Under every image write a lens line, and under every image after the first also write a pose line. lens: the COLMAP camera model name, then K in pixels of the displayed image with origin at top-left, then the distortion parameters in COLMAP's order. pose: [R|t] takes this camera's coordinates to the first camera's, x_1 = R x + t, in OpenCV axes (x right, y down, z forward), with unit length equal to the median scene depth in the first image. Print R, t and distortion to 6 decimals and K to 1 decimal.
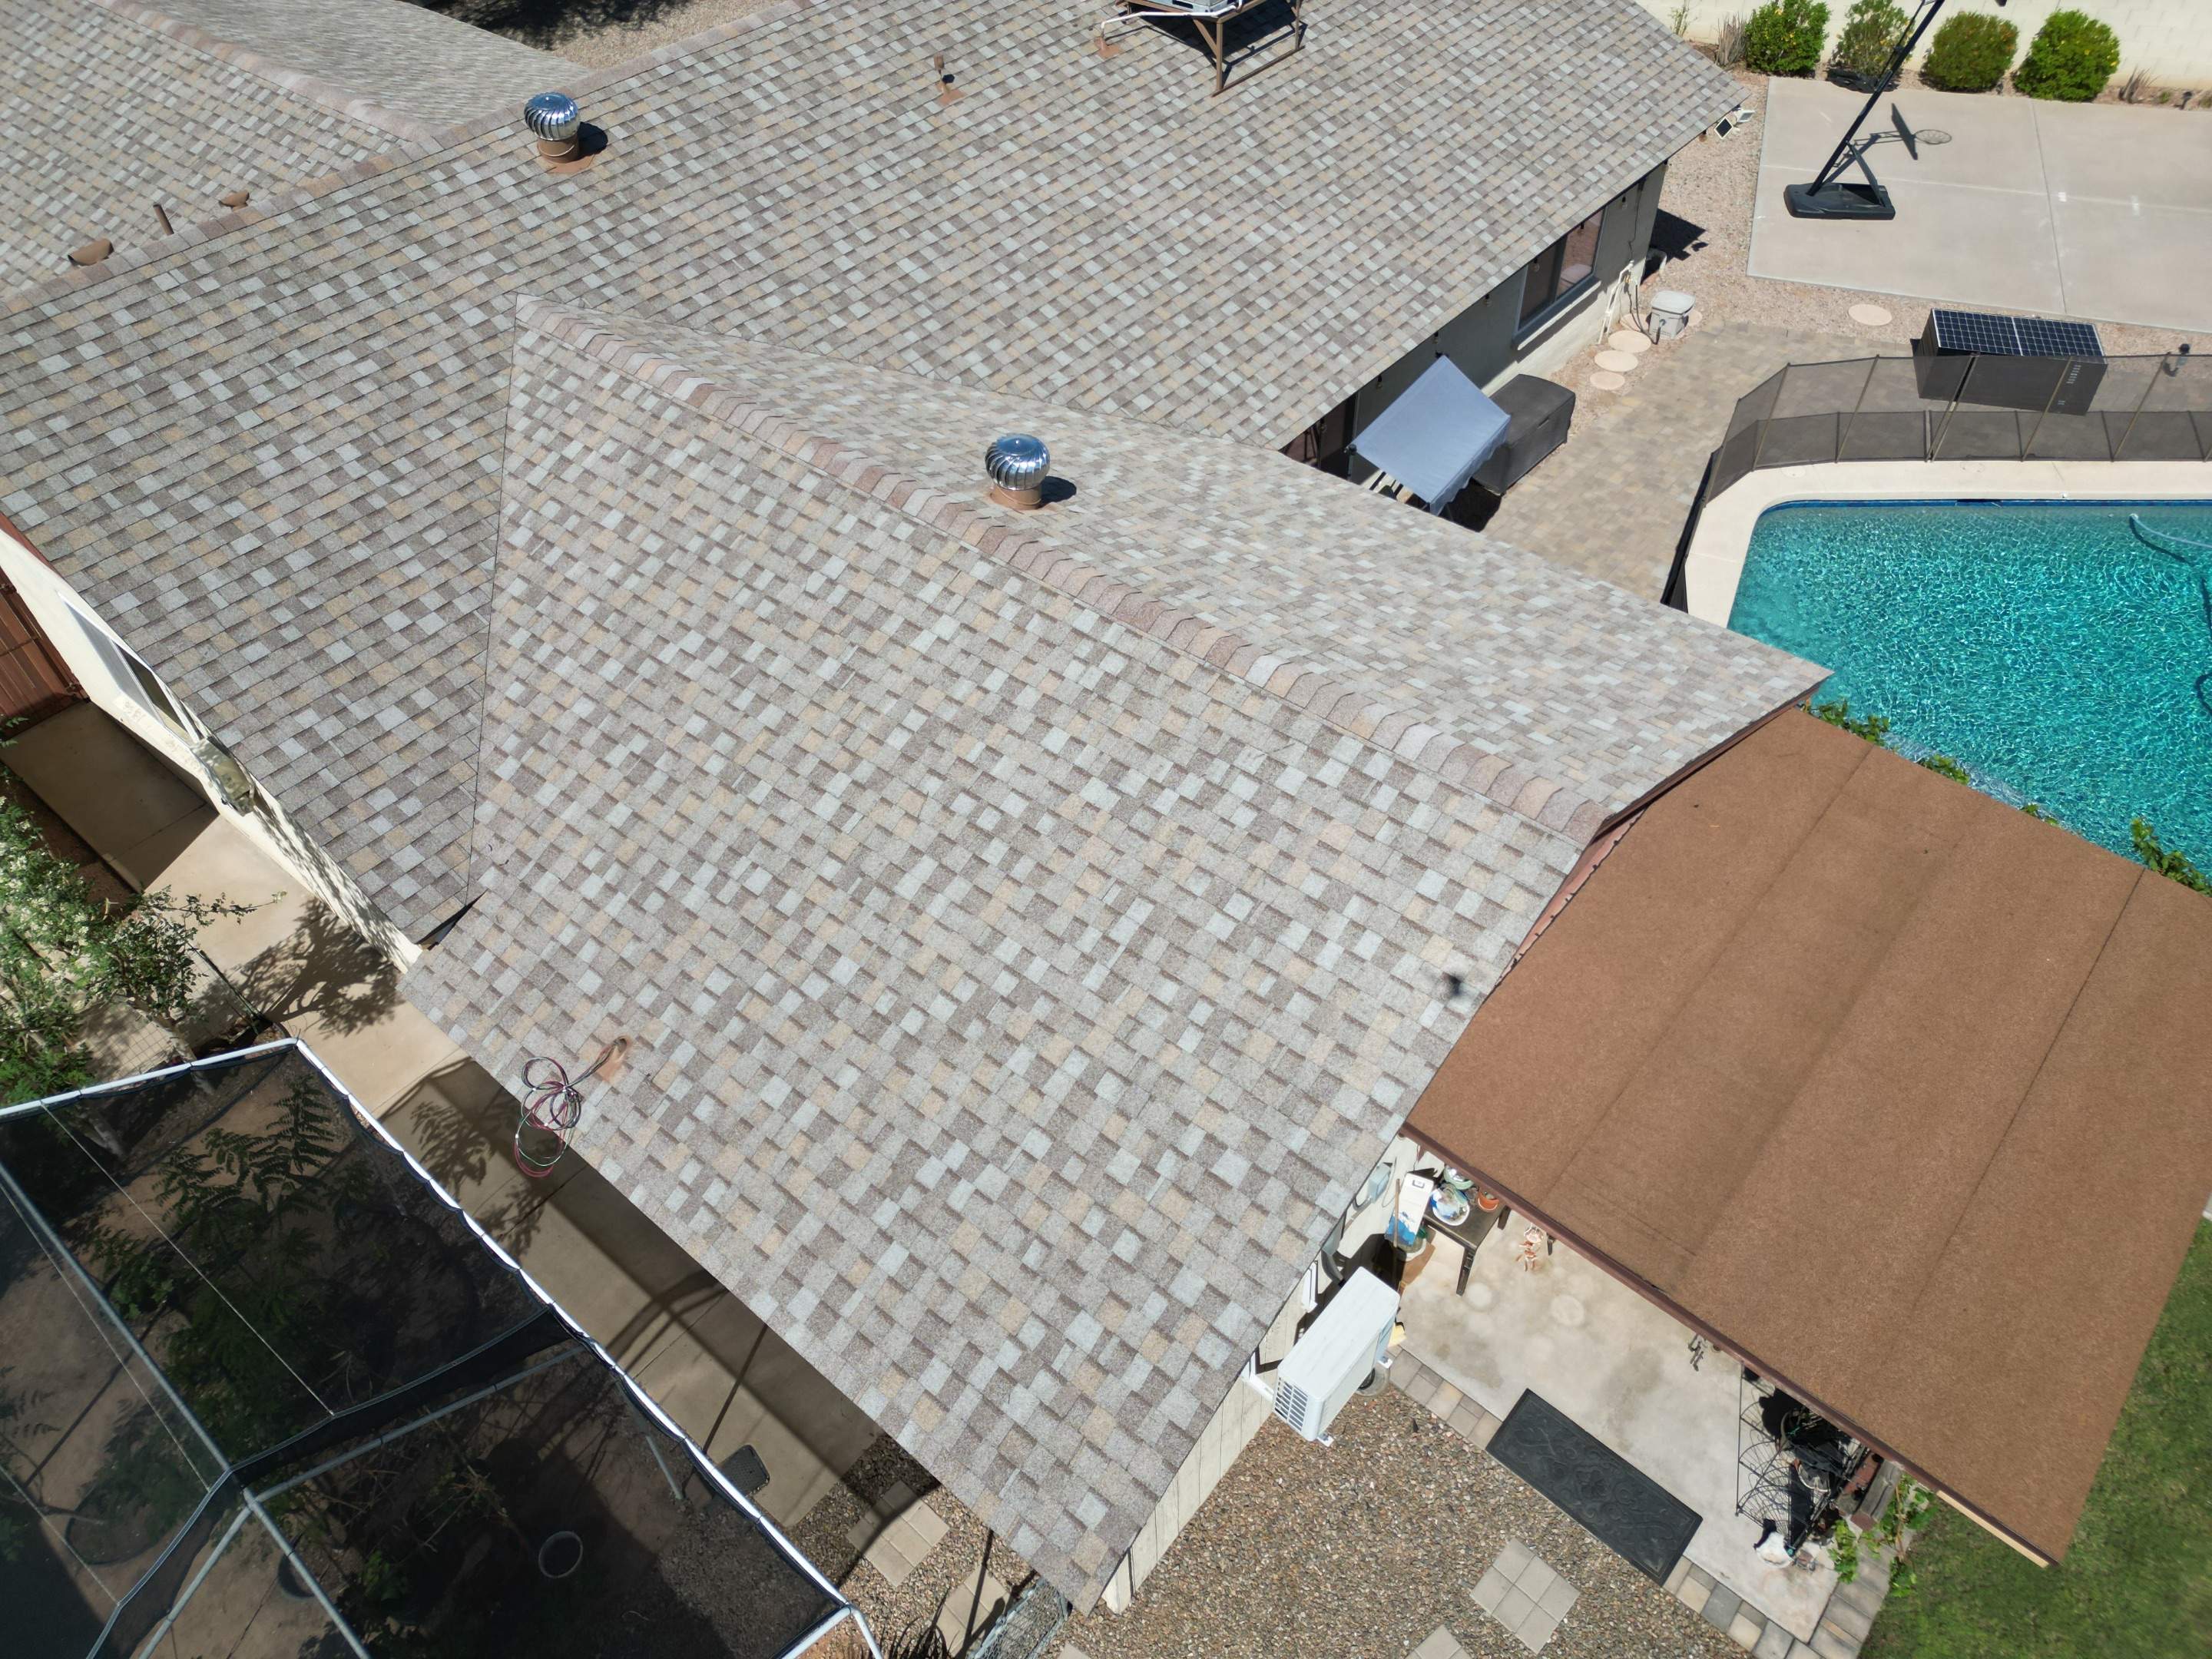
lens RADIAL K [[1539.4, 0, 1107.2], [0, 1539.4, 821.7], [0, 0, 1]] dist [0.082388, -0.073938]
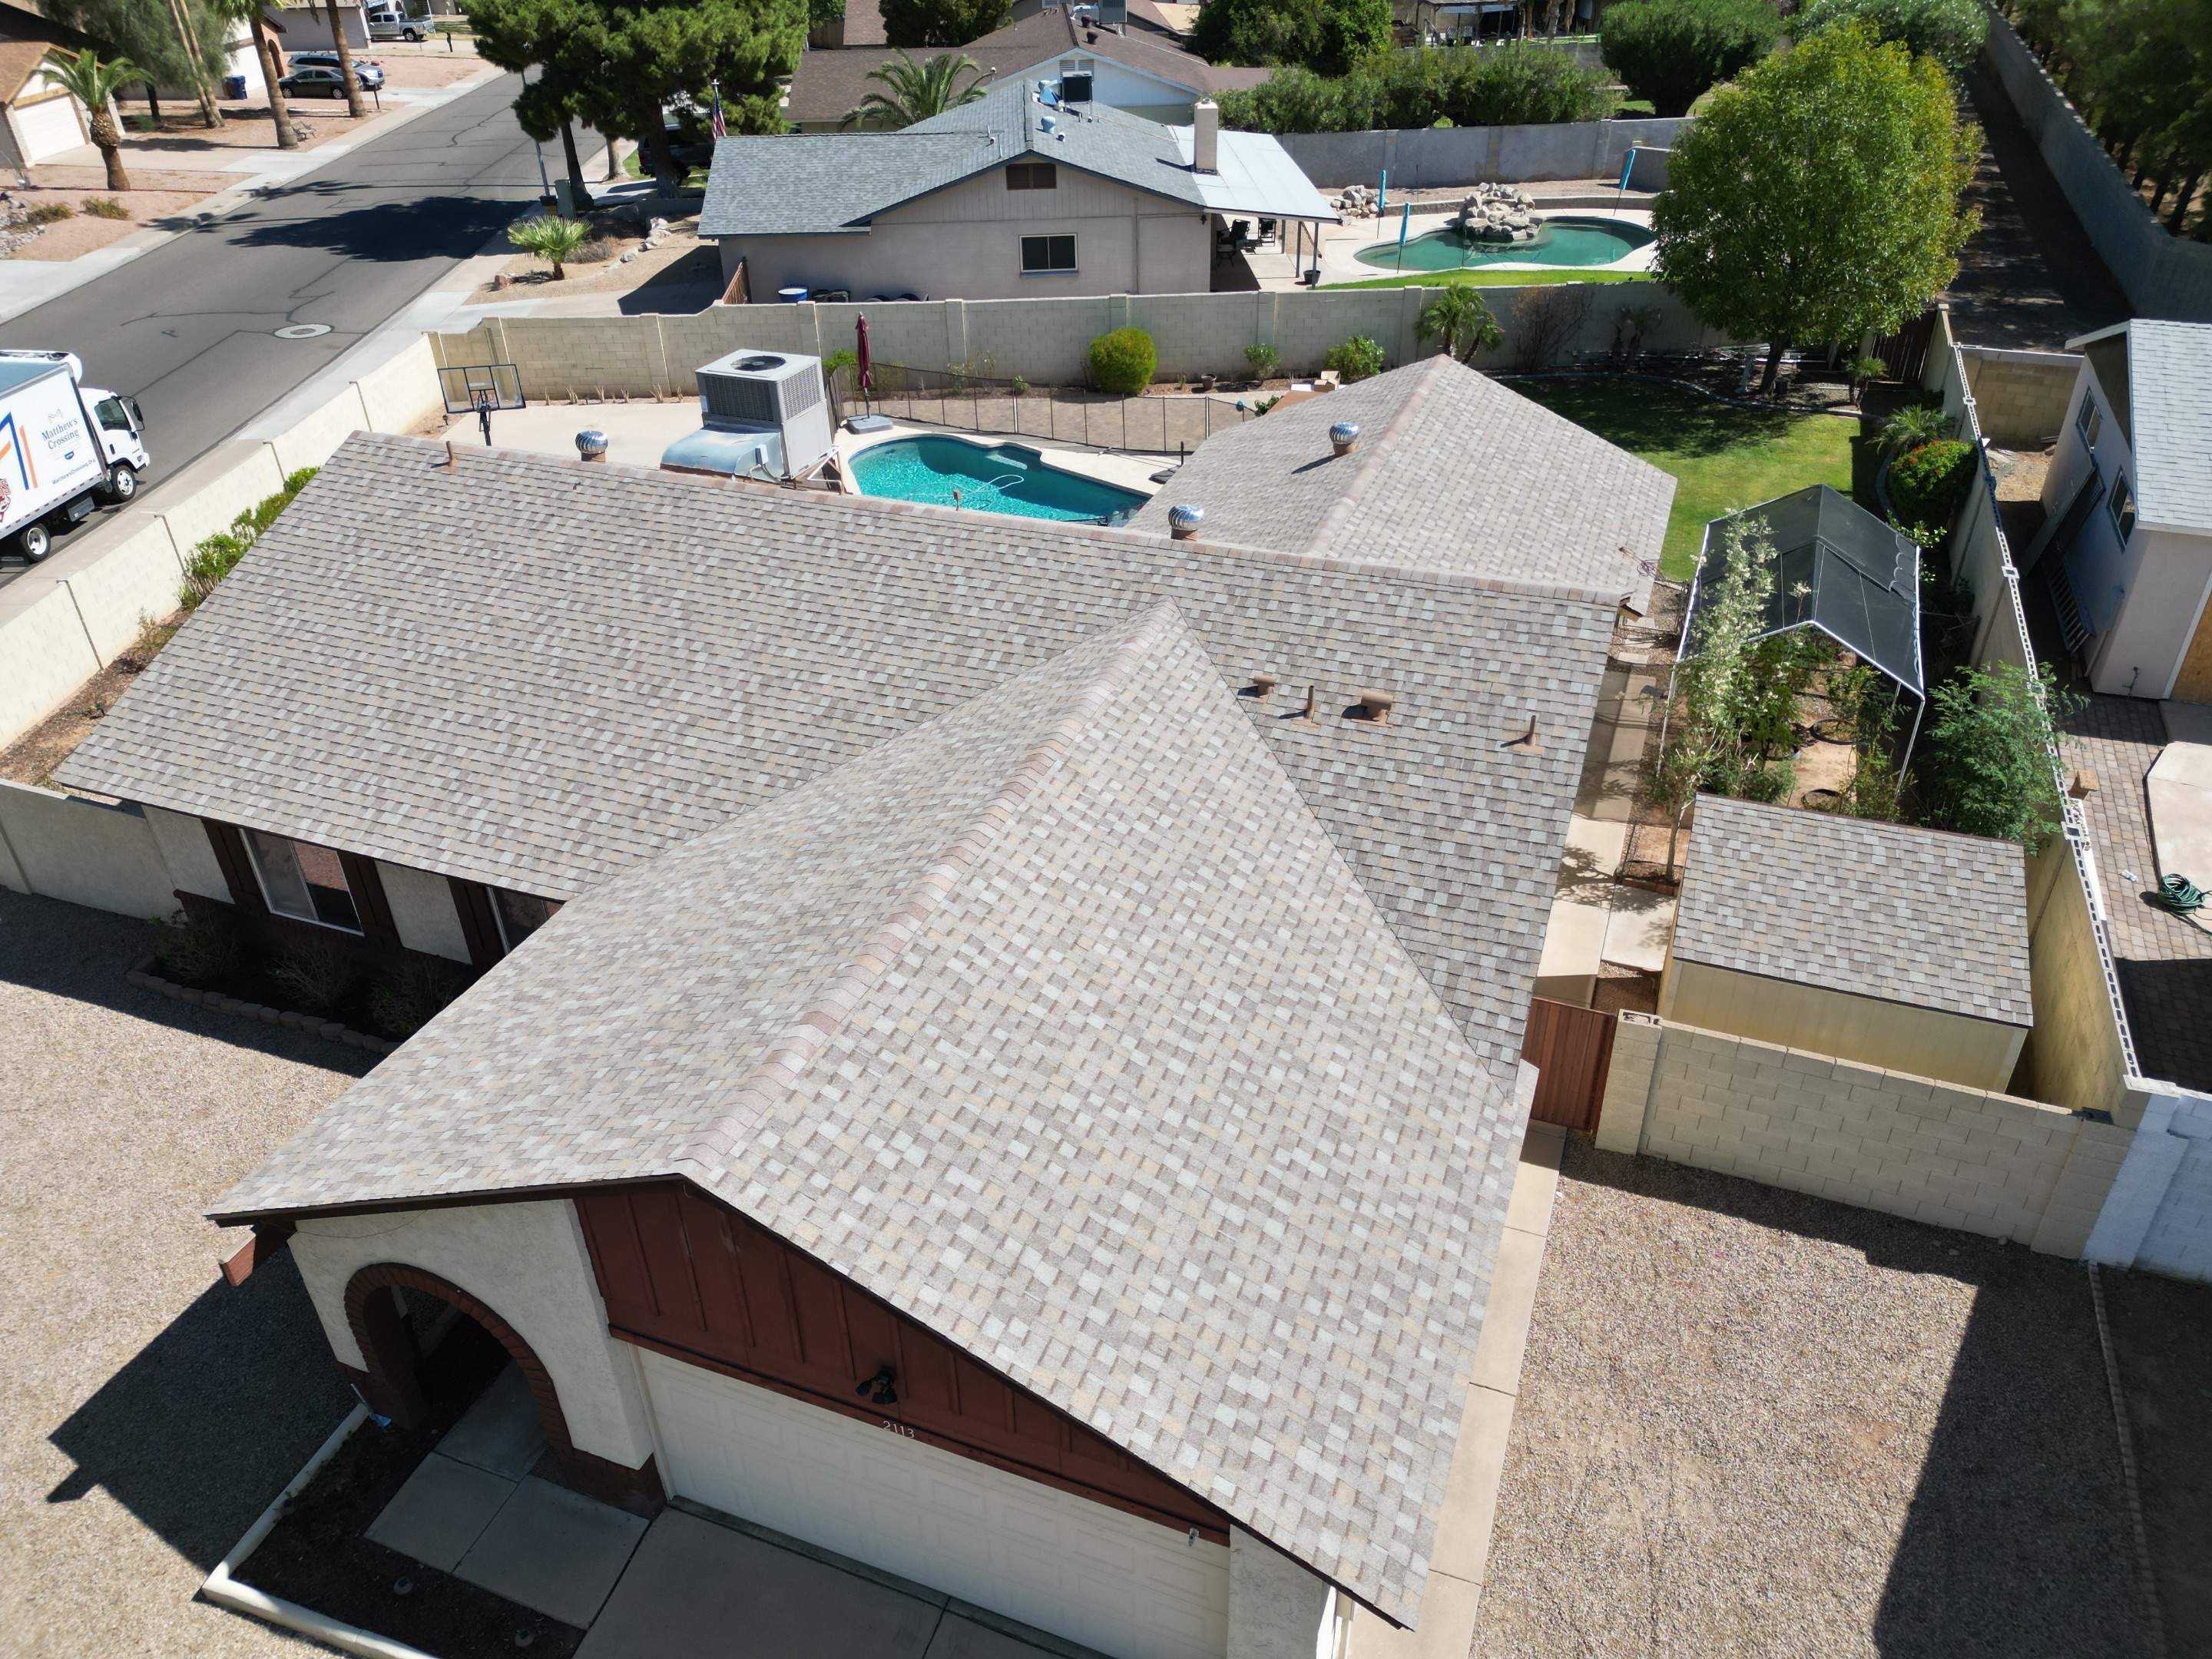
lens RADIAL K [[1539.4, 0, 1105.7], [0, 1539.4, 823.1], [0, 0, 1]] dist [0.082388, -0.073938]
pose [[-0.324847, -0.474082, 0.818365, -1.911583], [0.700007, 0.461339, 0.545121, -1.338591], [-0.635975, 0.749942, 0.181997, 1.140908]]
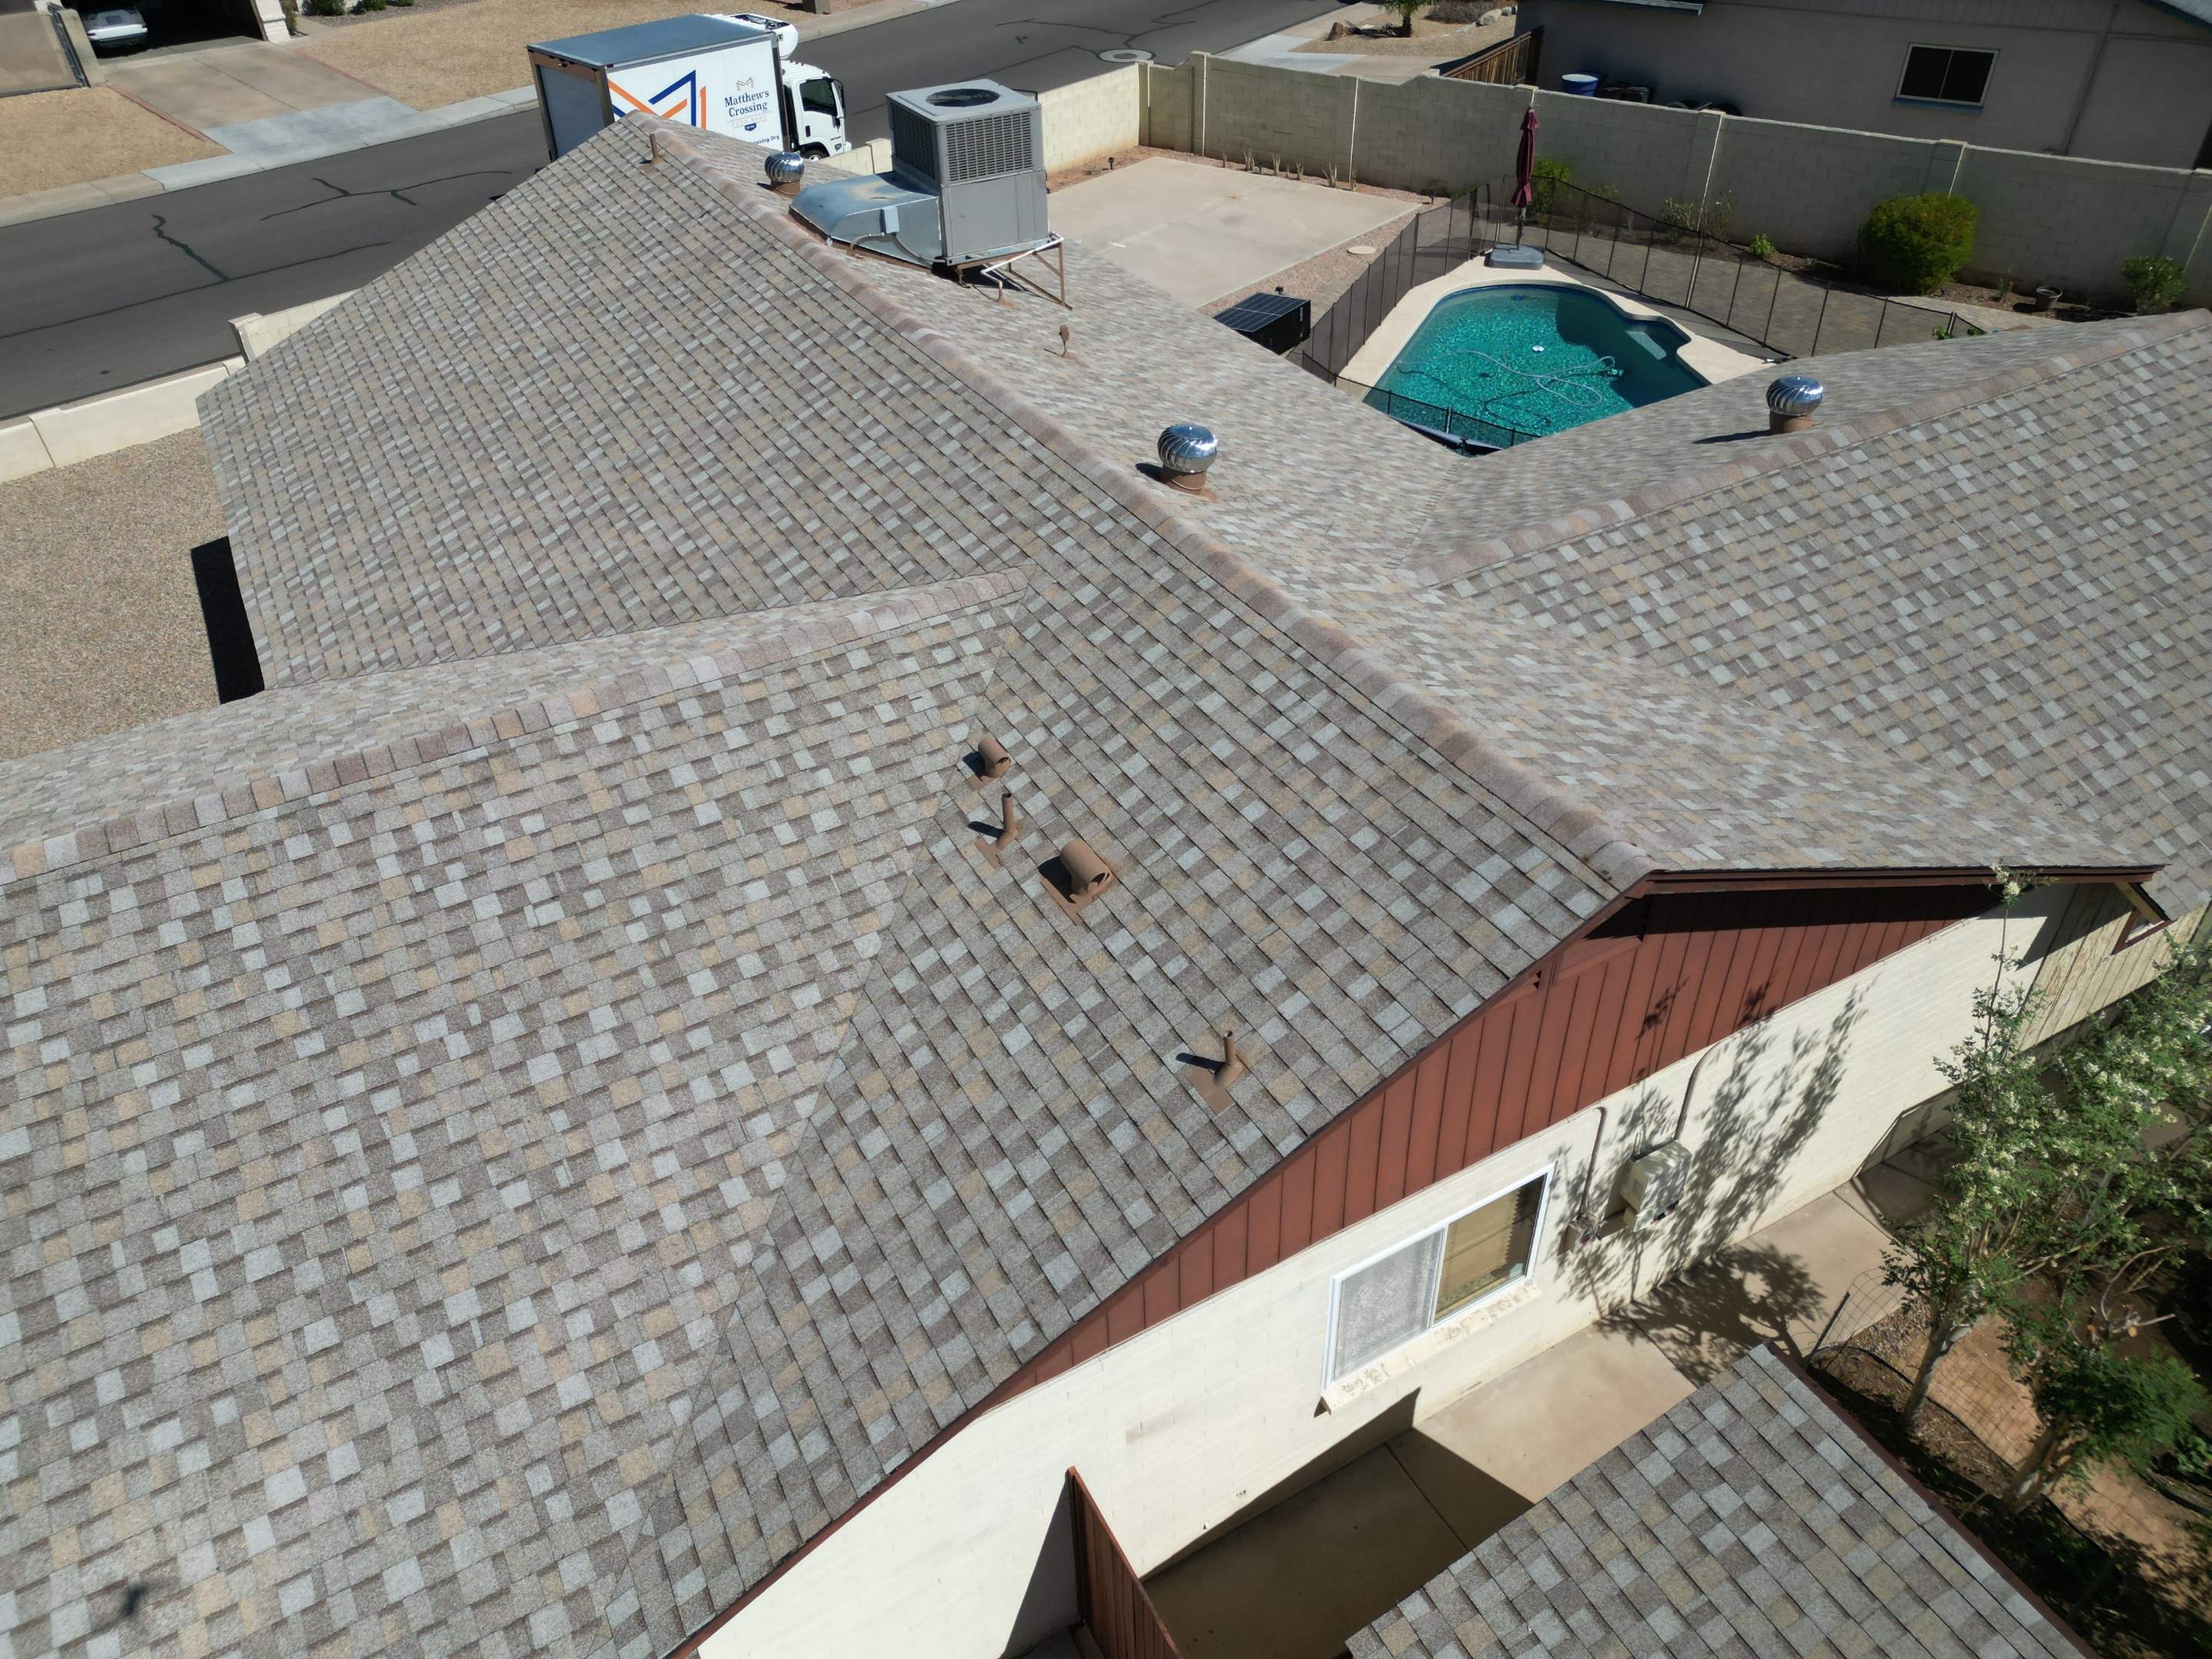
lens RADIAL K [[1539.4, 0, 1104.6], [0, 1539.4, 824.0], [0, 0, 1]] dist [0.082388, -0.073938]
pose [[0.352833, -0.552992, 0.754791, -1.308057], [0.681954, 0.704303, 0.197218, -0.575968], [-0.640662, 0.445148, 0.625616, 0.661210]]
